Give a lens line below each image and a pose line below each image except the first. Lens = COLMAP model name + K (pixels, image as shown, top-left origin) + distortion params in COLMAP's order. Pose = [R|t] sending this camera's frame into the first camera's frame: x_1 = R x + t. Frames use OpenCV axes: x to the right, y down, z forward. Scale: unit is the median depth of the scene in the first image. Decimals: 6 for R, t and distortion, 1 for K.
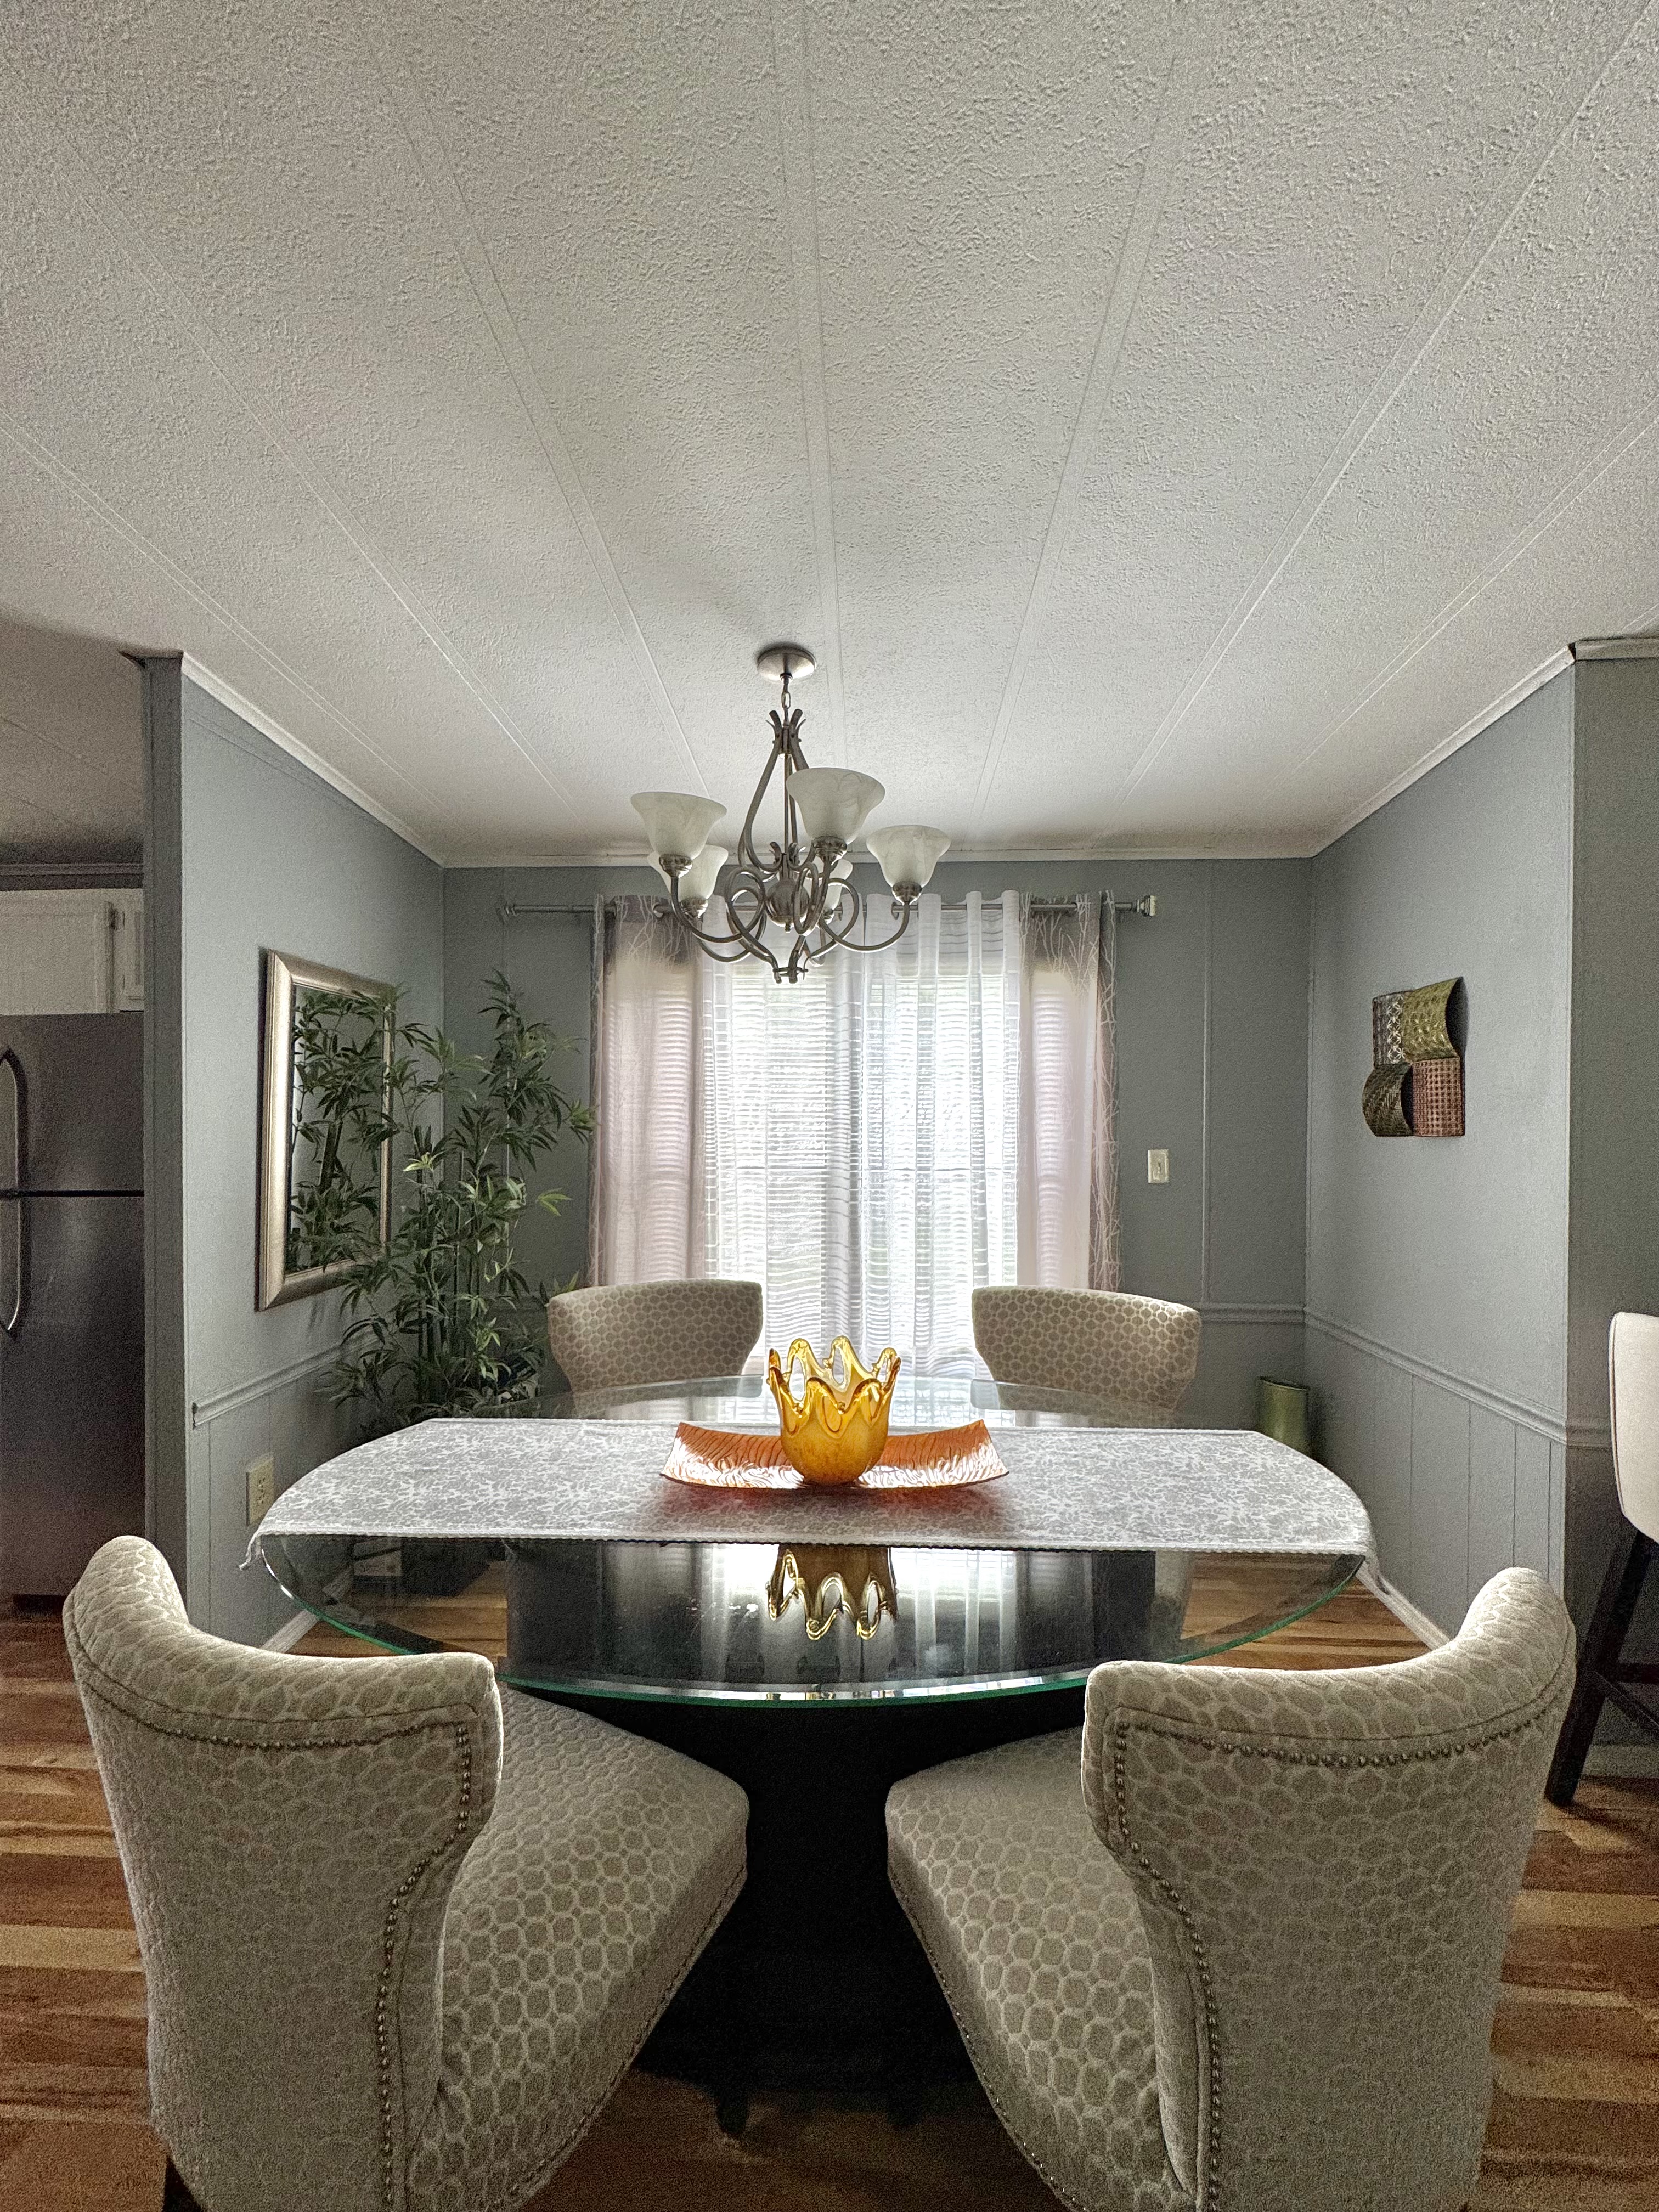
lens RADIAL K [[880.1, 0, 824.0], [0, 880.1, 1111.6], [0, 0, 1]] dist [-0.004605, 0.001656]
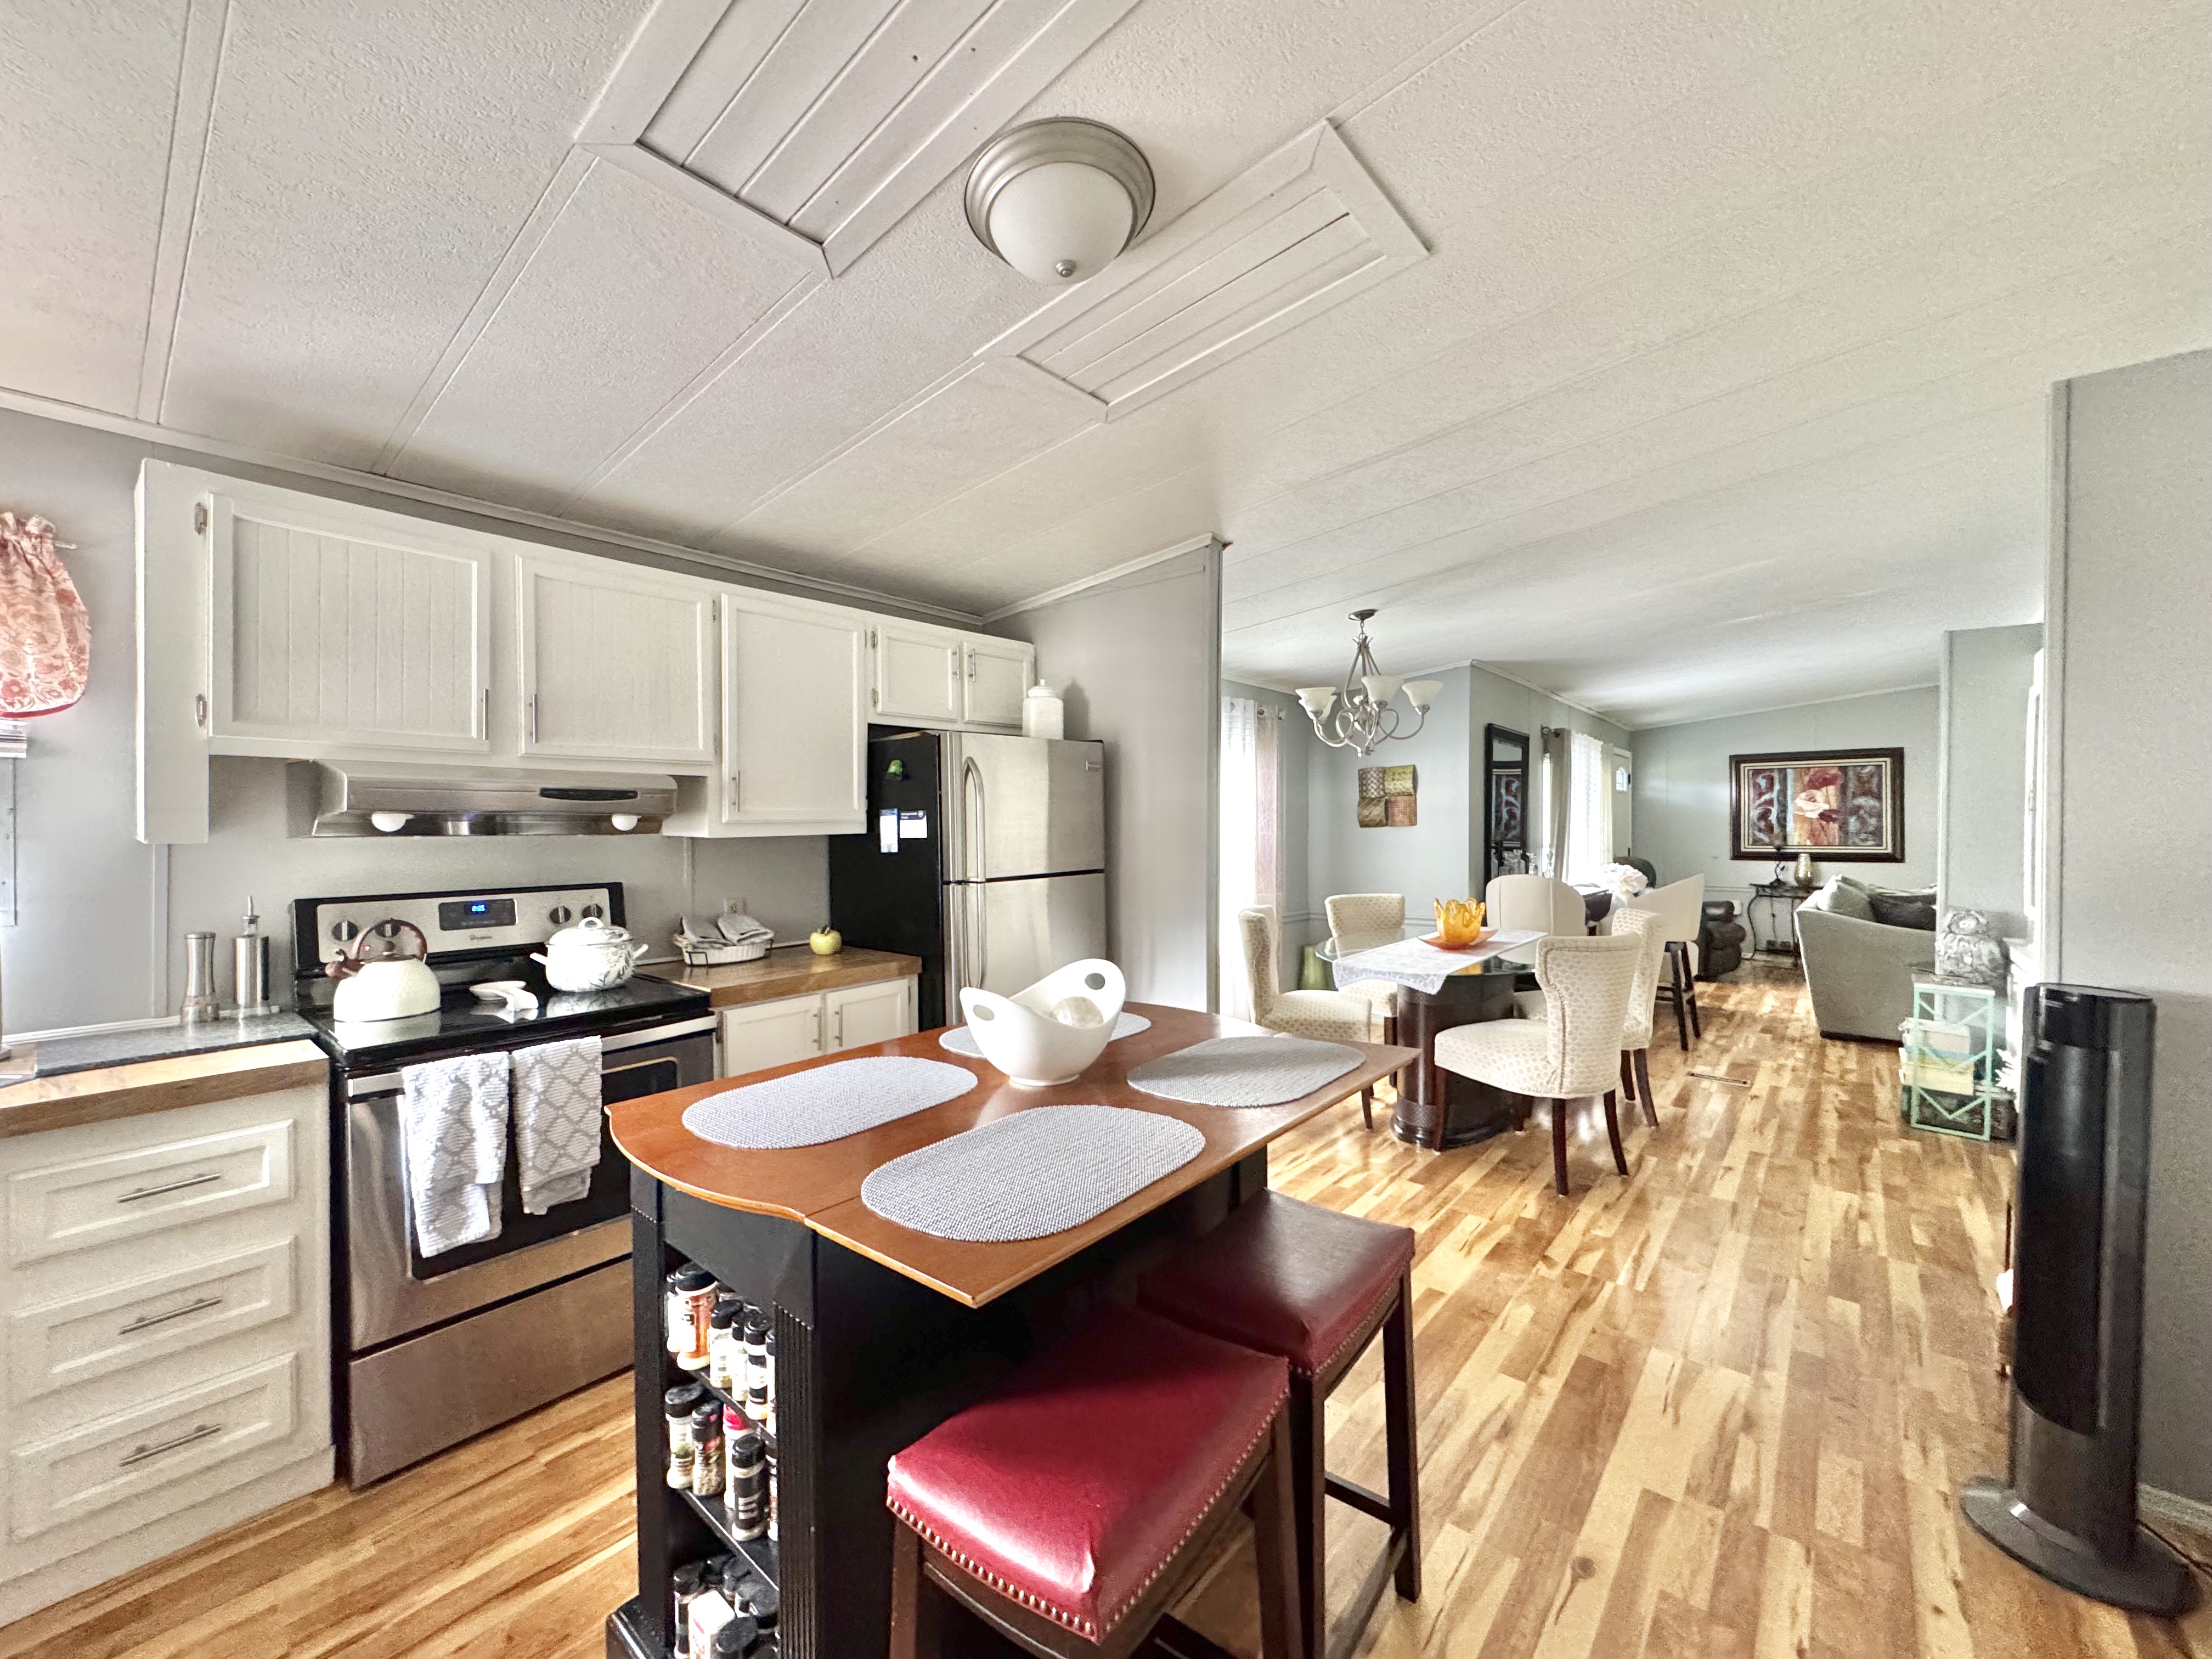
lens RADIAL K [[880.1, 0, 1105.2], [0, 880.1, 831.7], [0, 0, 1]] dist [-0.004605, 0.001656]
pose [[0.611552, -0.011138, 0.791126, -1.751513], [0.012291, 0.999914, 0.004577, 0.022061], [-0.791109, 0.006925, 0.611636, 0.115899]]
